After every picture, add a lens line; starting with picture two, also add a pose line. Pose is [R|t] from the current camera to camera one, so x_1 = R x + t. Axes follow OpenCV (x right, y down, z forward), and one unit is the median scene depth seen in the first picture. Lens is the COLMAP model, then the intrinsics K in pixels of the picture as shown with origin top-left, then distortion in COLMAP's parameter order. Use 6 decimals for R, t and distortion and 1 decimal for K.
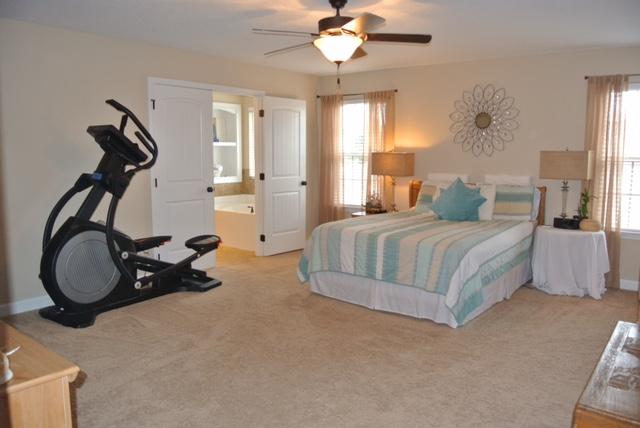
lens RADIAL K [[496.2, 0, 320.3], [0, 496.2, 211.4], [0, 0, 1]] dist [-0.061830, -0.000152]
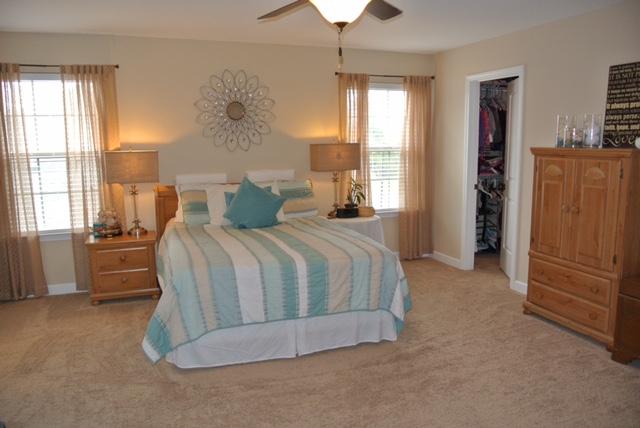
lens RADIAL K [[496.2, 0, 321.4], [0, 496.2, 216.9], [0, 0, 1]] dist [-0.061830, -0.000152]
pose [[0.527527, -0.141219, 0.837718, -0.361900], [0.113776, 0.988948, 0.095066, -0.064004], [-0.841885, 0.045162, 0.537764, 0.405152]]
